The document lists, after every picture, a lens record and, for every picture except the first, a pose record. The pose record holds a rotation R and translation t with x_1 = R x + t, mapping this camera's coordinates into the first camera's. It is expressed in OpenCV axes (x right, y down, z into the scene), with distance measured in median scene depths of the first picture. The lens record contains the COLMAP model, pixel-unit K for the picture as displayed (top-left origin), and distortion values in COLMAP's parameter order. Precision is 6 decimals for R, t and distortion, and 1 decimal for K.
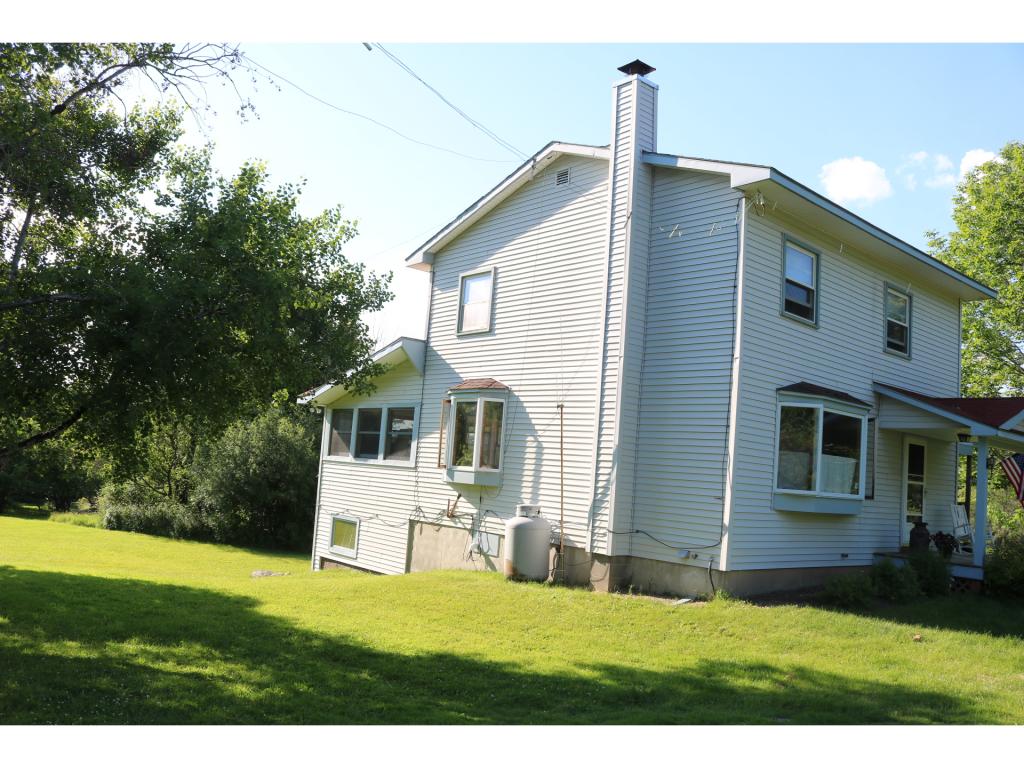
lens RADIAL K [[841.4, 0, 510.6], [0, 841.4, 380.9], [0, 0, 1]] dist [-0.158913, 0.120186]
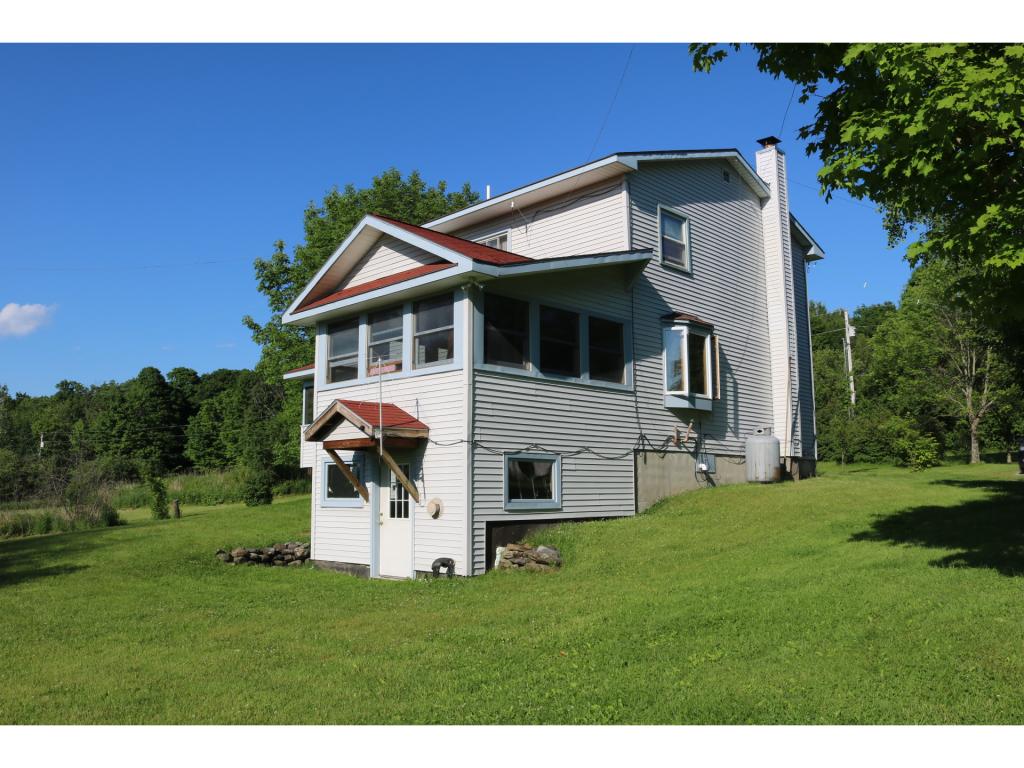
lens RADIAL K [[841.4, 0, 513.8], [0, 841.4, 382.7], [0, 0, 1]] dist [-0.158913, 0.120186]
pose [[-0.084332, 0.061941, 0.994511, -1.035519], [-0.109870, 0.991402, -0.071064, 0.177824], [-0.990362, -0.115260, -0.076802, 1.237069]]
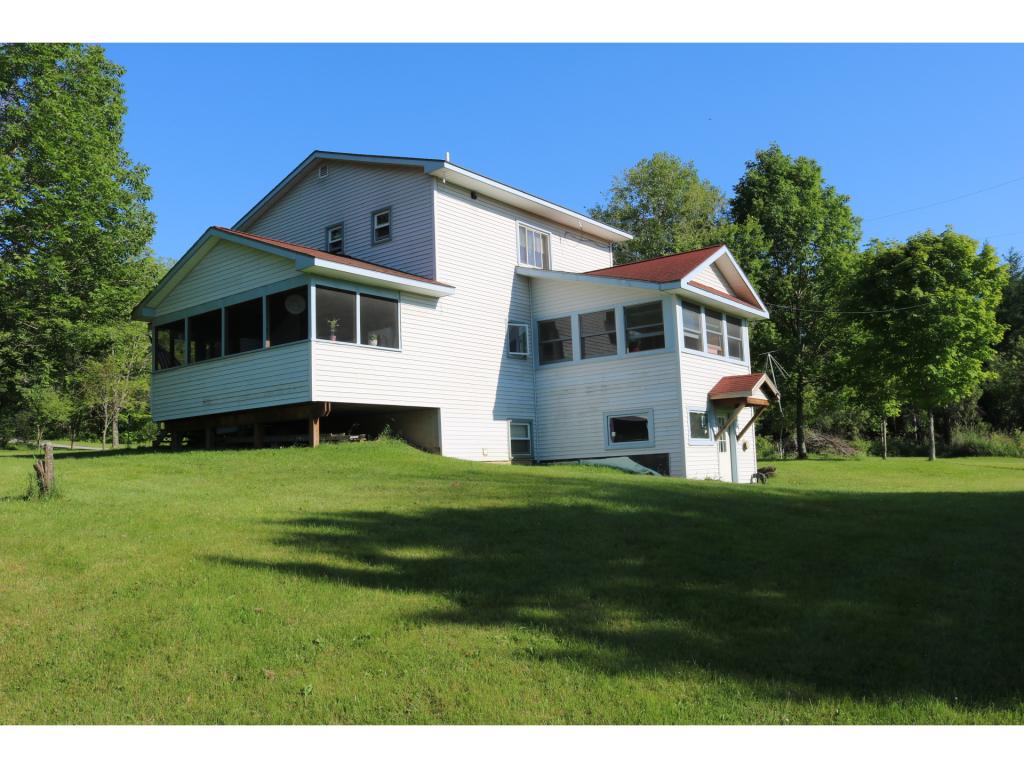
lens RADIAL K [[841.4, 0, 511.5], [0, 841.4, 383.5], [0, 0, 1]] dist [-0.158913, 0.120186]
pose [[-0.982798, -0.062541, -0.173771, 0.331499], [-0.022012, 0.973877, -0.226005, 0.451377], [0.183366, -0.218292, -0.958502, 2.425419]]
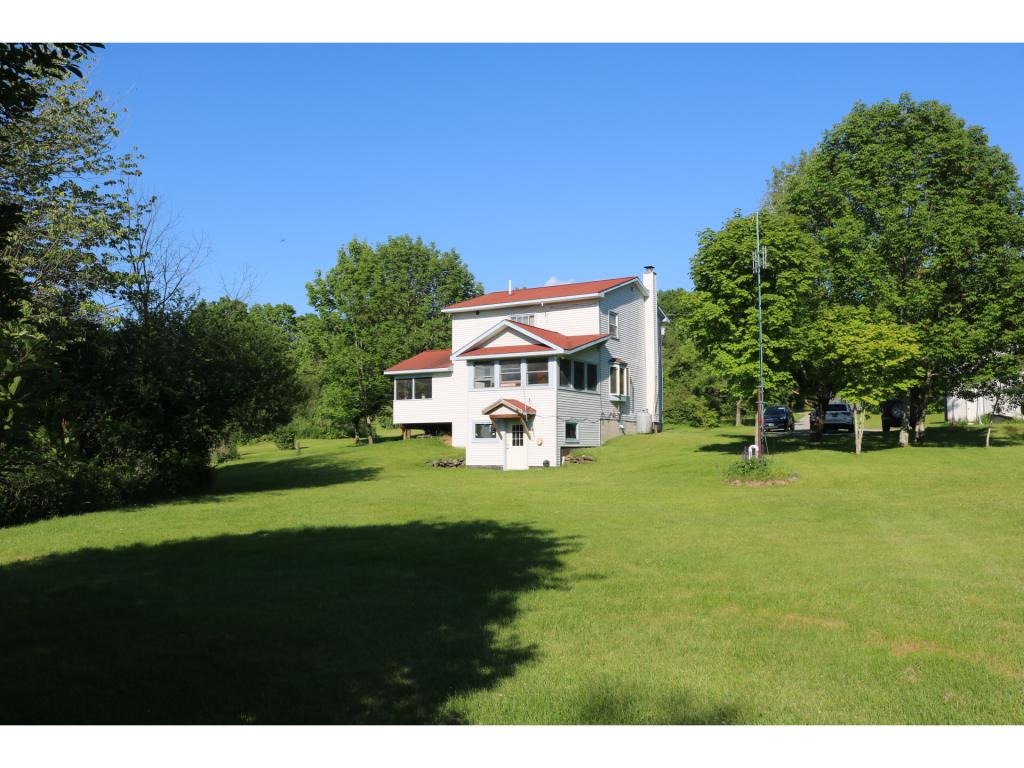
lens RADIAL K [[841.4, 0, 511.3], [0, 841.4, 380.4], [0, 0, 1]] dist [-0.158913, 0.120186]
pose [[-0.320967, 0.003697, 0.947083, -2.138790], [-0.127187, 0.990766, -0.046971, 0.204037], [-0.938511, -0.135532, -0.317533, 1.959753]]
